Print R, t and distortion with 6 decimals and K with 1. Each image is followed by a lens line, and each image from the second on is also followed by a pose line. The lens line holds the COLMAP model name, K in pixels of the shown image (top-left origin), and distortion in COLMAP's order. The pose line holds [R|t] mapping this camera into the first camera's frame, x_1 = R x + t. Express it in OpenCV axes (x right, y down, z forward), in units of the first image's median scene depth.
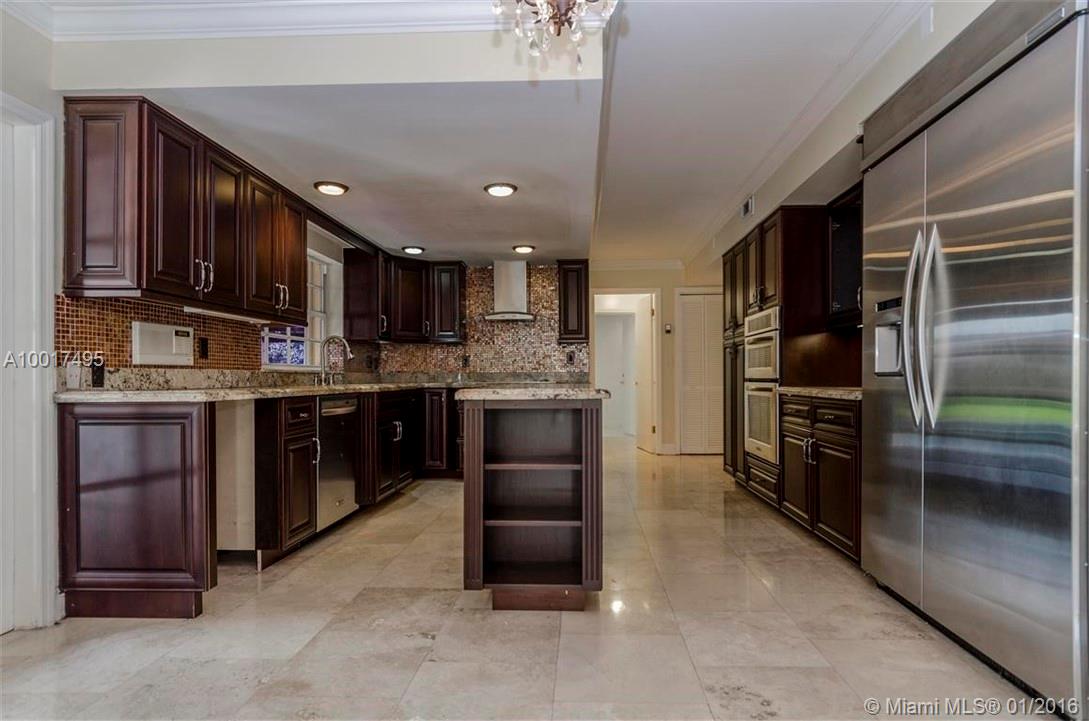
lens RADIAL K [[588.4, 0, 547.9], [0, 588.4, 369.1], [0, 0, 1]] dist [0.004061, -0.001236]
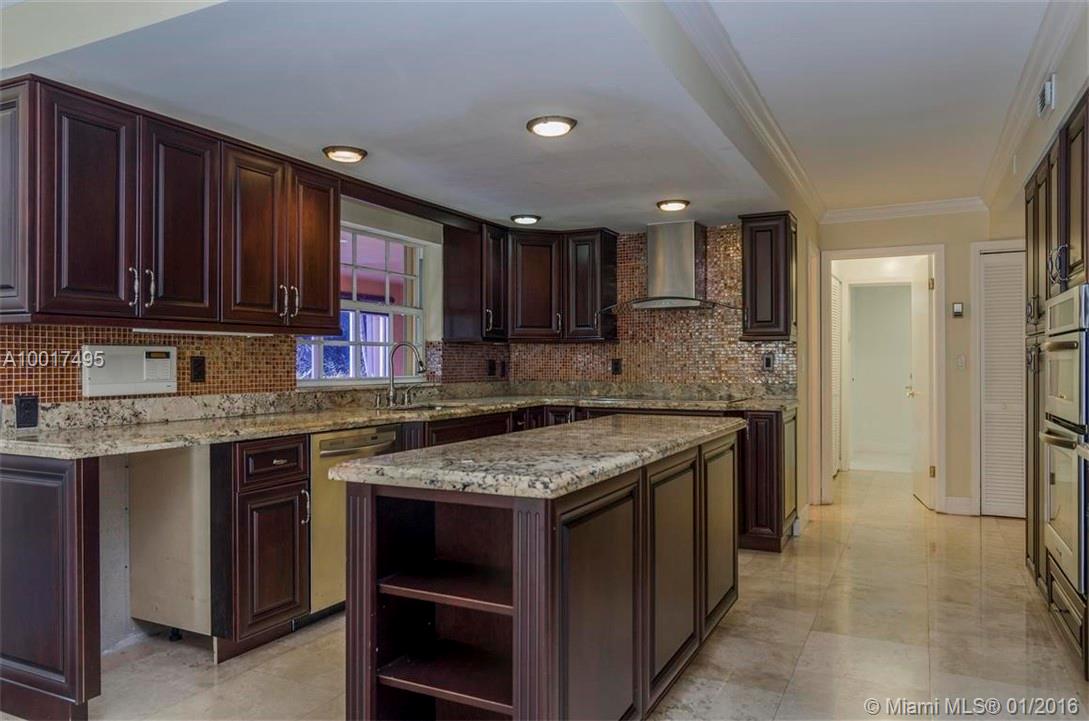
lens RADIAL K [[731.3, 0, 541.6], [0, 731.3, 358.3], [0, 0, 1]] dist [-0.005586, 0.000319]
pose [[0.912885, 0.001256, -0.408215, 0.240782], [0.003268, 0.999941, 0.010386, -0.055380], [0.408204, -0.010815, 0.912827, 0.251450]]
